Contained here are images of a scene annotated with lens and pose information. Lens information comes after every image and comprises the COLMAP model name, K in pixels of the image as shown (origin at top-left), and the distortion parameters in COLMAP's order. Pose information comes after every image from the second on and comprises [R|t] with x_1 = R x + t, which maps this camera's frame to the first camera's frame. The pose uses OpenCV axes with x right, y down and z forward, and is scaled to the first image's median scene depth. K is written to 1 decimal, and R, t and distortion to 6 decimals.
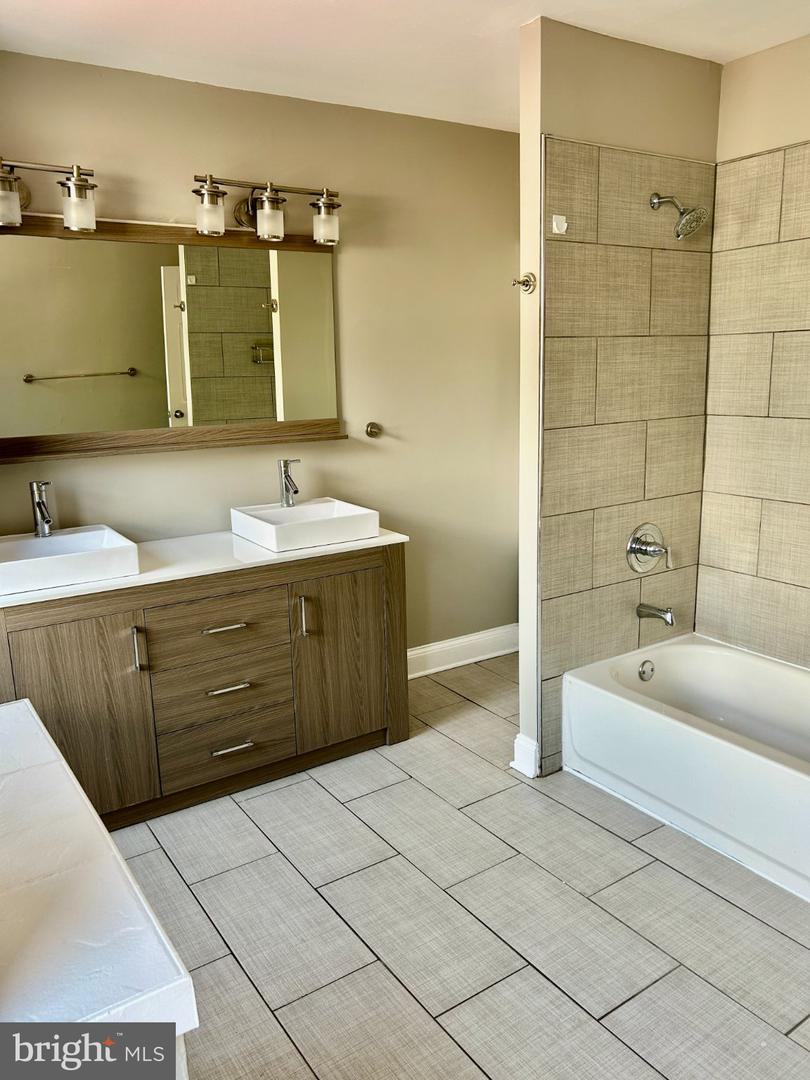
lens RADIAL K [[809.6, 0, 401.2], [0, 809.6, 536.5], [0, 0, 1]] dist [0.033070, -0.037193]
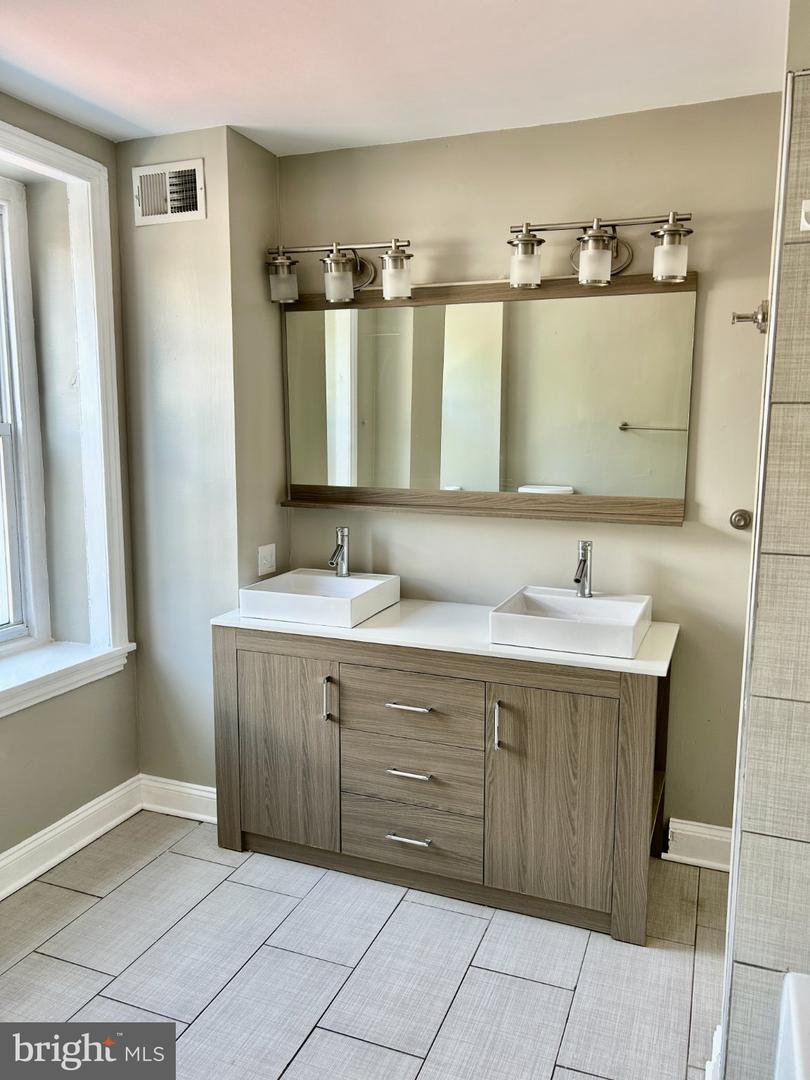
lens RADIAL K [[809.6, 0, 370.7], [0, 809.6, 523.9], [0, 0, 1]] dist [0.033070, -0.037193]
pose [[0.578389, 0.136637, -0.804237, 0.449436], [-0.187098, 0.981812, 0.032250, -0.109503], [0.794016, 0.131818, 0.593434, 0.364875]]
